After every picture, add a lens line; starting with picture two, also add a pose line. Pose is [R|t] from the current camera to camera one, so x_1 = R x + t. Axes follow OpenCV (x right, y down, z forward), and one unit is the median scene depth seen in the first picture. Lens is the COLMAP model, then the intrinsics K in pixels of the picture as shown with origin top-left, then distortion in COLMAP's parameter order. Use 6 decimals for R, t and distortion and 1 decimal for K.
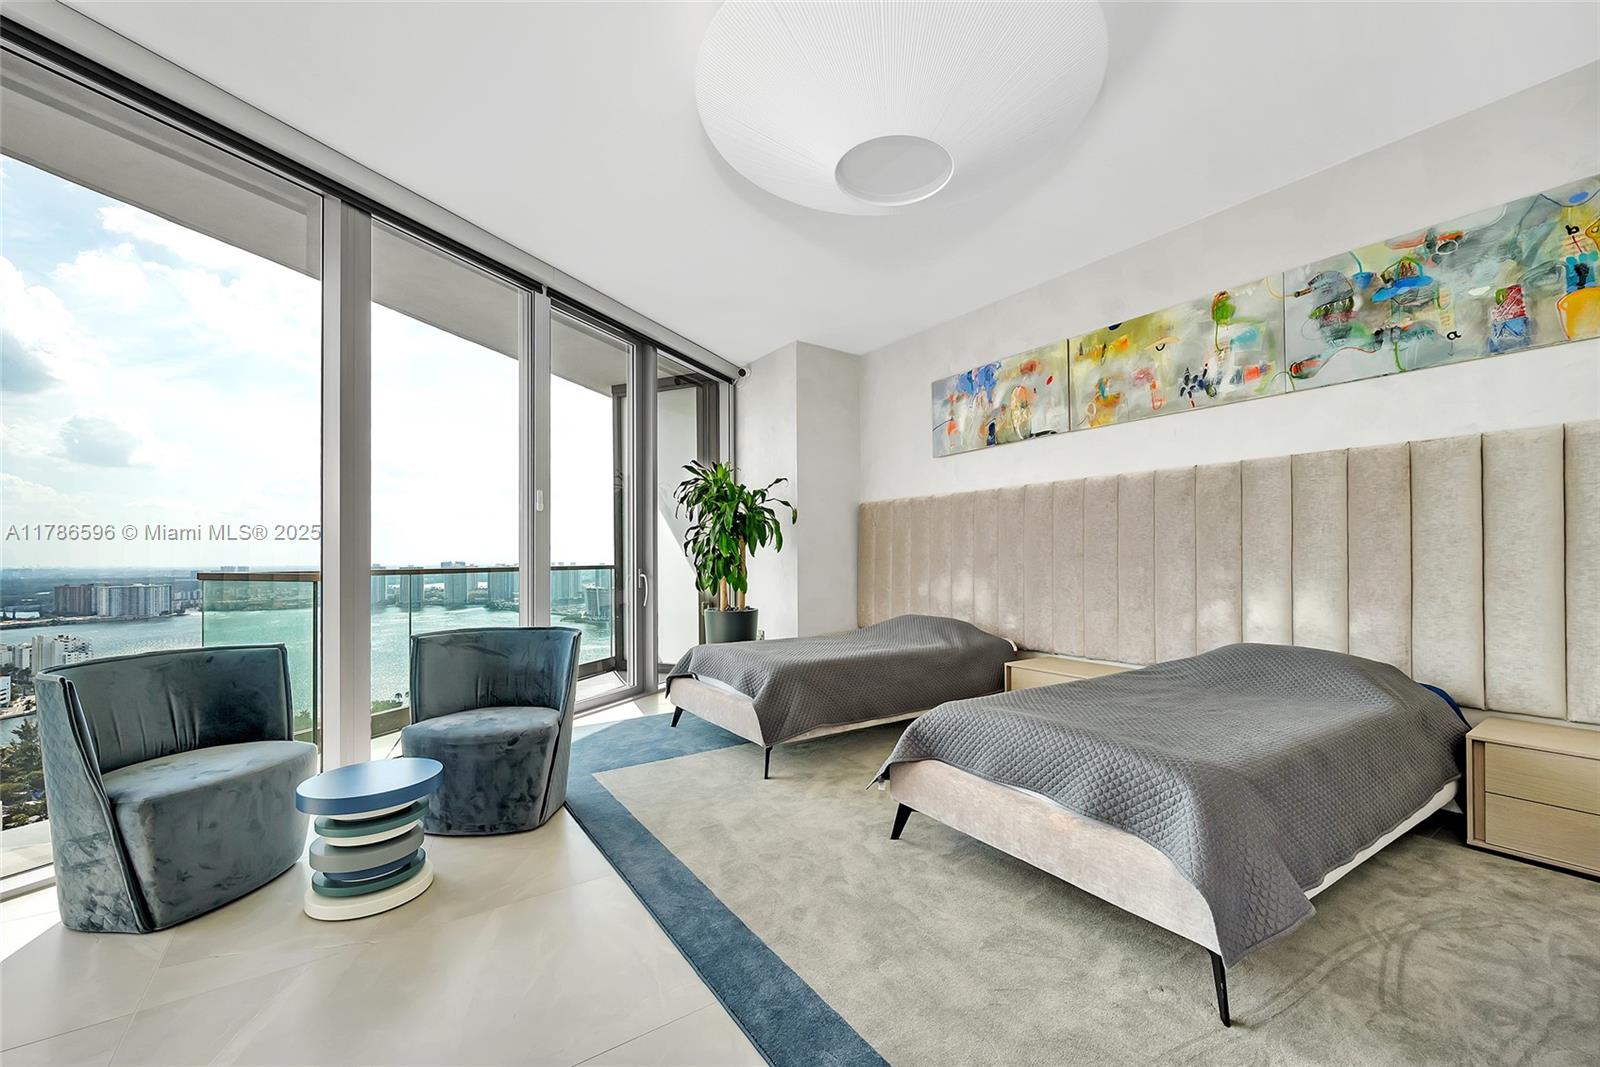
lens RADIAL K [[665.5, 0, 811.1], [0, 665.5, 561.7], [0, 0, 1]] dist [0.039208, 0.000248]
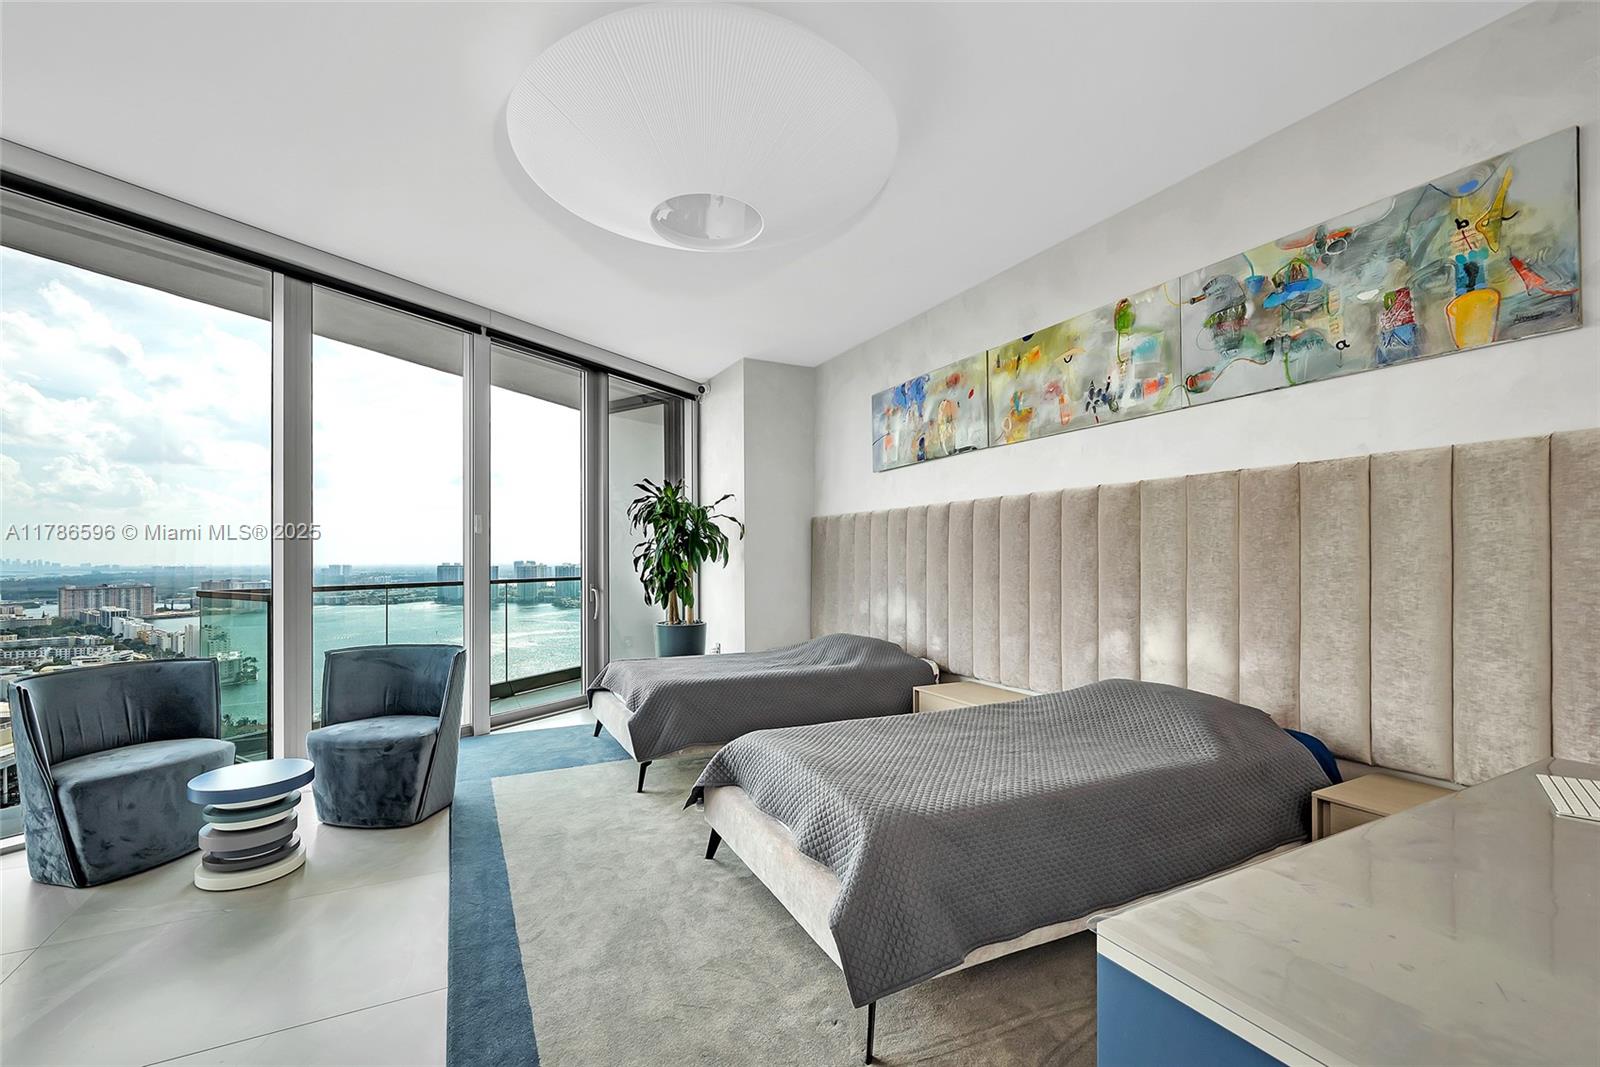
lens RADIAL K [[665.5, 0, 731.7], [0, 665.5, 577.1], [0, 0, 1]] dist [0.039208, 0.000248]
pose [[0.984871, 0.005937, -0.173190, 0.266357], [-0.002427, 0.999788, 0.020468, -0.038204], [0.173274, -0.019738, 0.984676, -0.016375]]
